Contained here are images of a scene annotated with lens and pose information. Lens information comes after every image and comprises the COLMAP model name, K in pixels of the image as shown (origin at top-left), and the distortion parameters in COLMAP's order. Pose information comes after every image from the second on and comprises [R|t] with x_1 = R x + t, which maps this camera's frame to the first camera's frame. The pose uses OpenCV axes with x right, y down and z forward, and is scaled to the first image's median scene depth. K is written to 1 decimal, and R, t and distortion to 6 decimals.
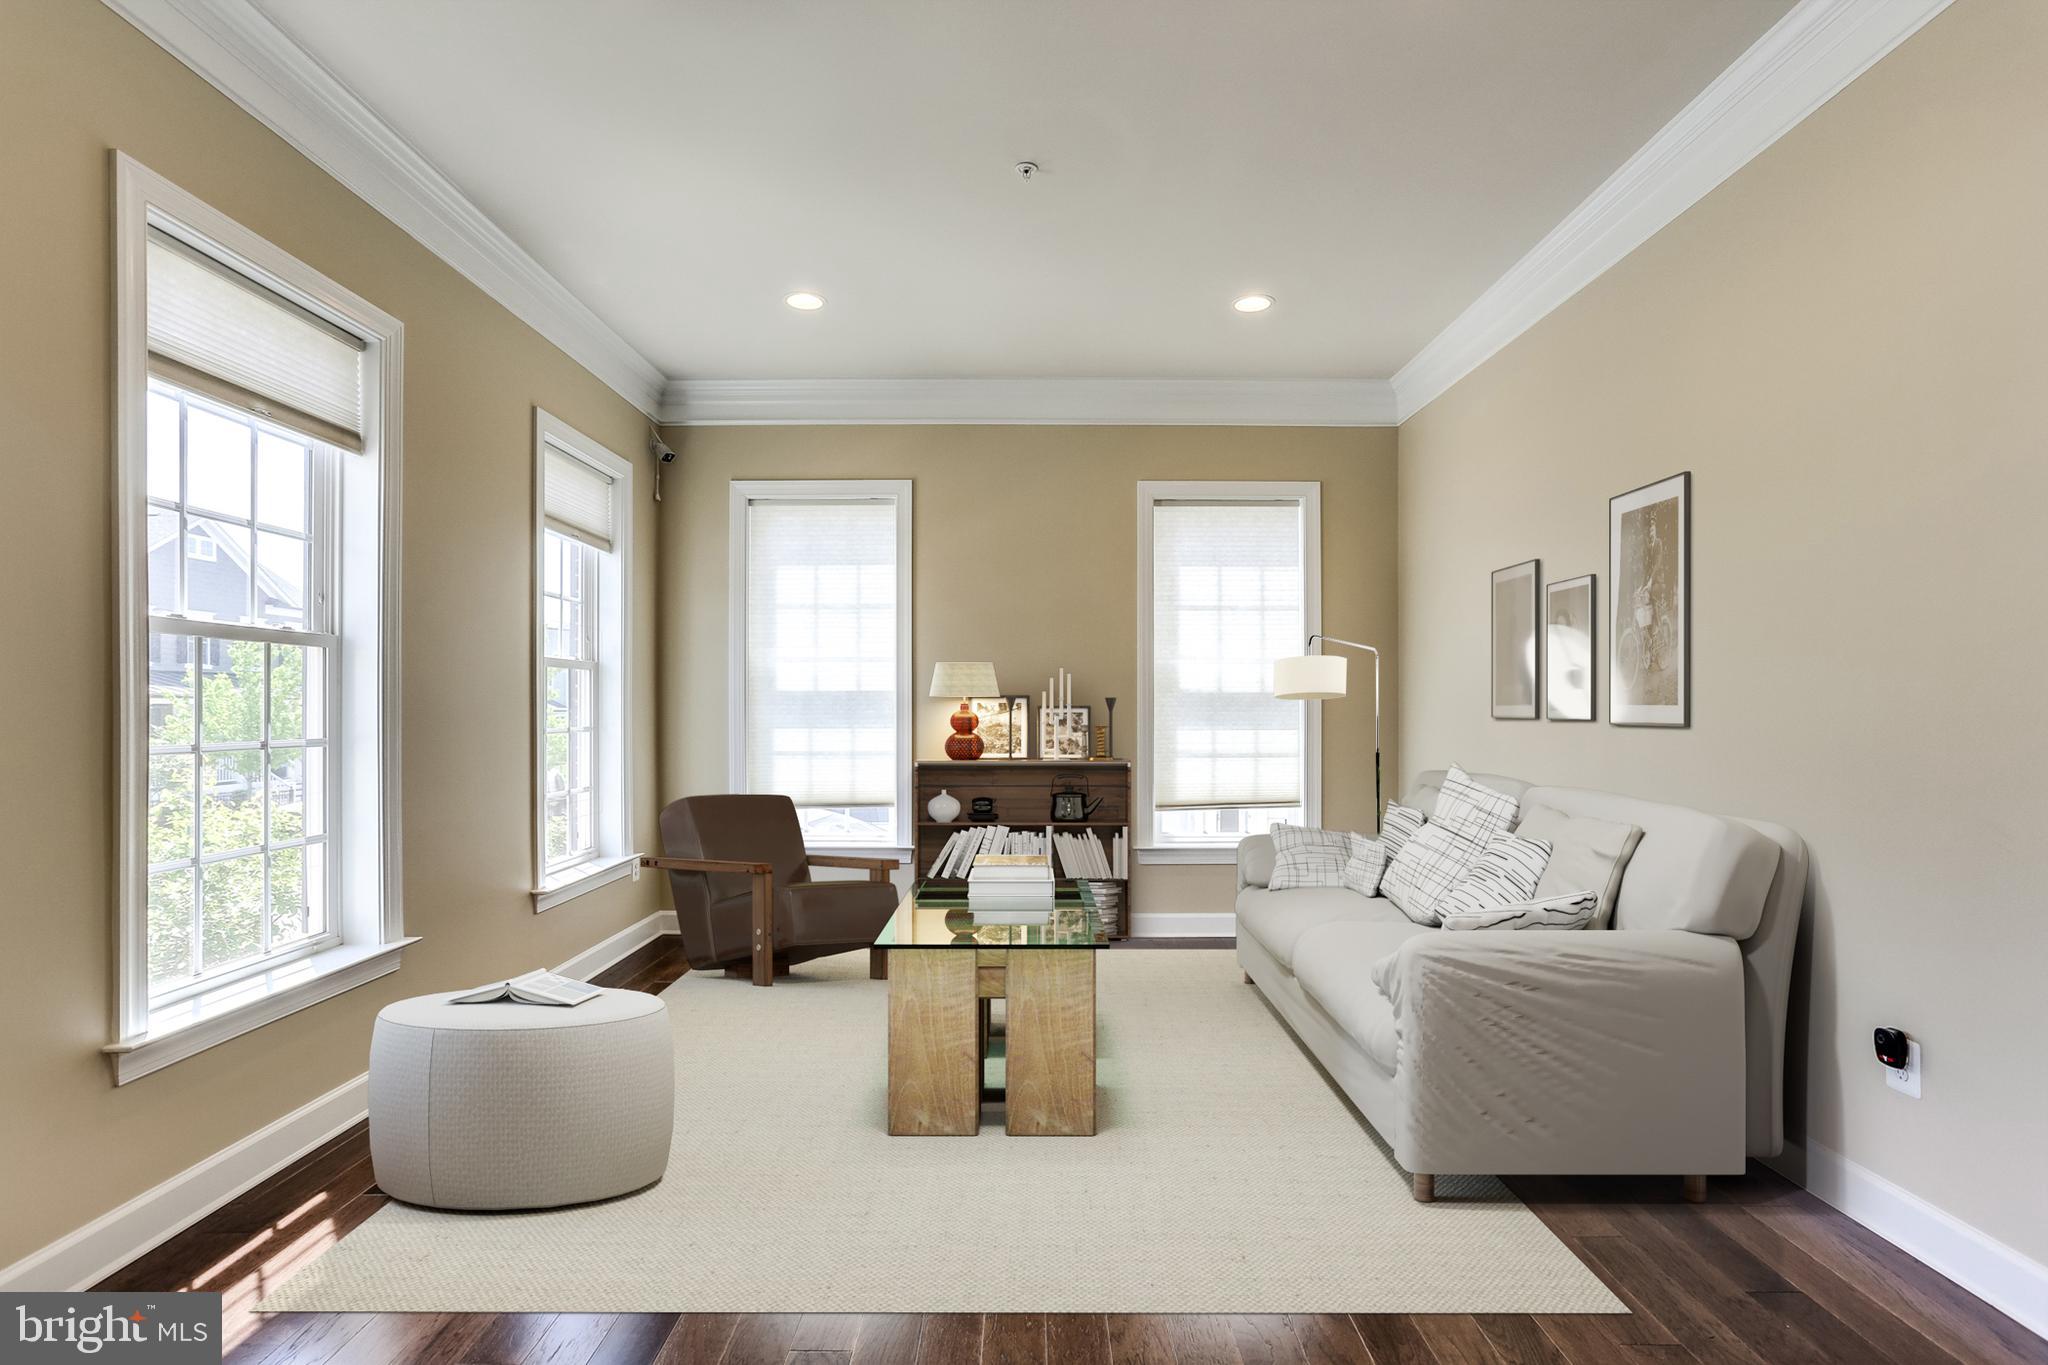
lens RADIAL K [[1000.4, 0, 1024.9], [0, 1000.4, 701.8], [0, 0, 1]] dist [-0.004749, -0.000415]
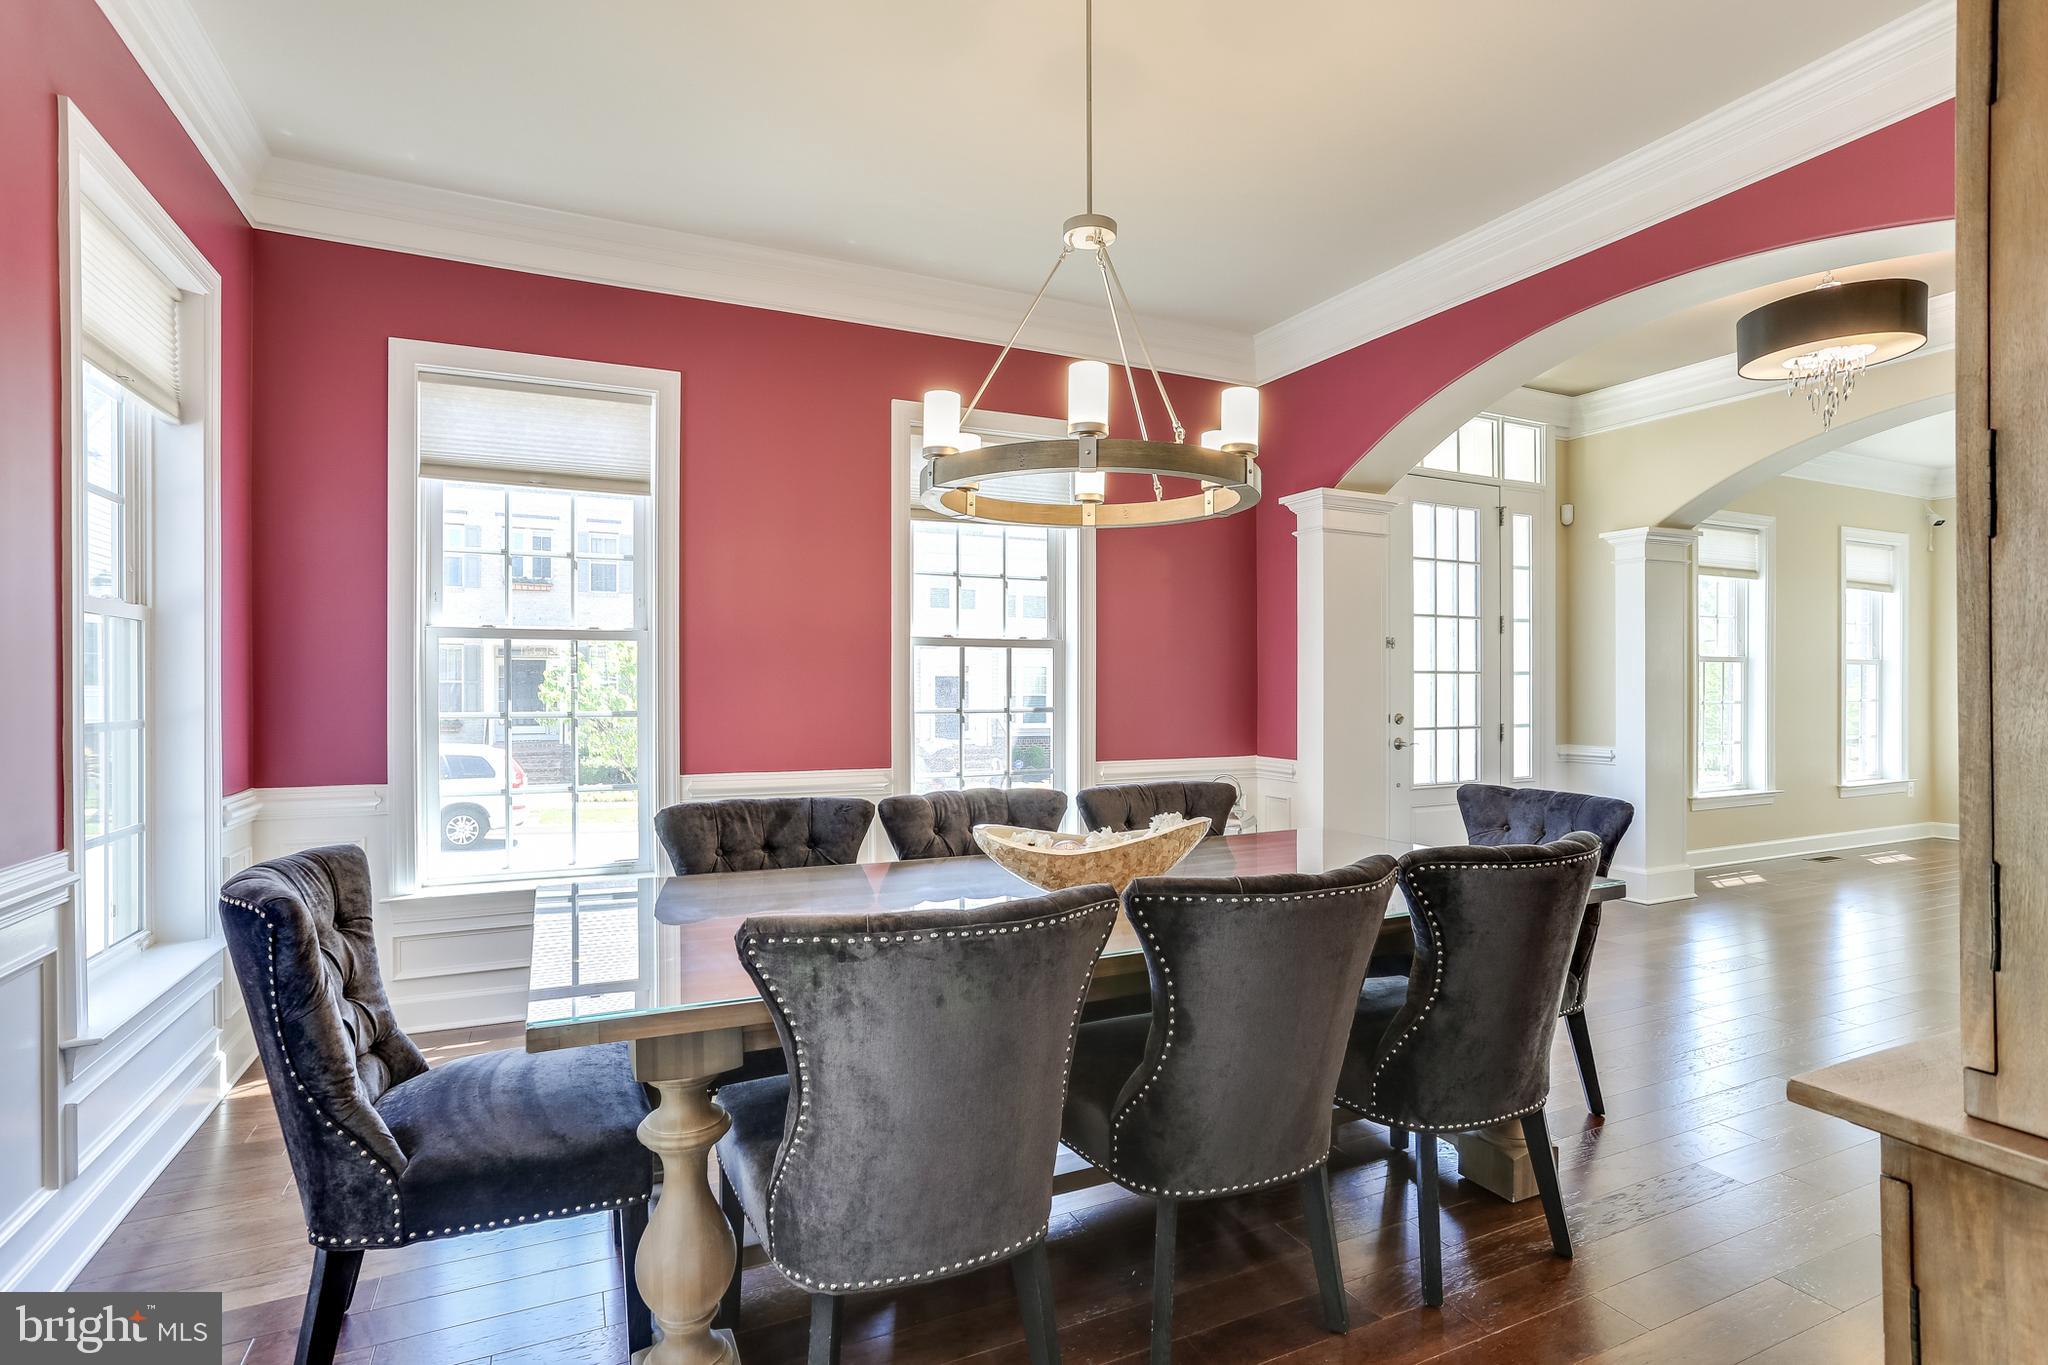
lens RADIAL K [[1000.4, 0, 1028.7], [0, 1000.4, 679.3], [0, 0, 1]] dist [-0.004749, -0.000415]
pose [[0.427291, 0.008223, -0.904077, 0.531312], [0.006407, 0.999906, 0.012123, -0.037701], [0.904092, -0.010972, 0.427198, -1.137054]]
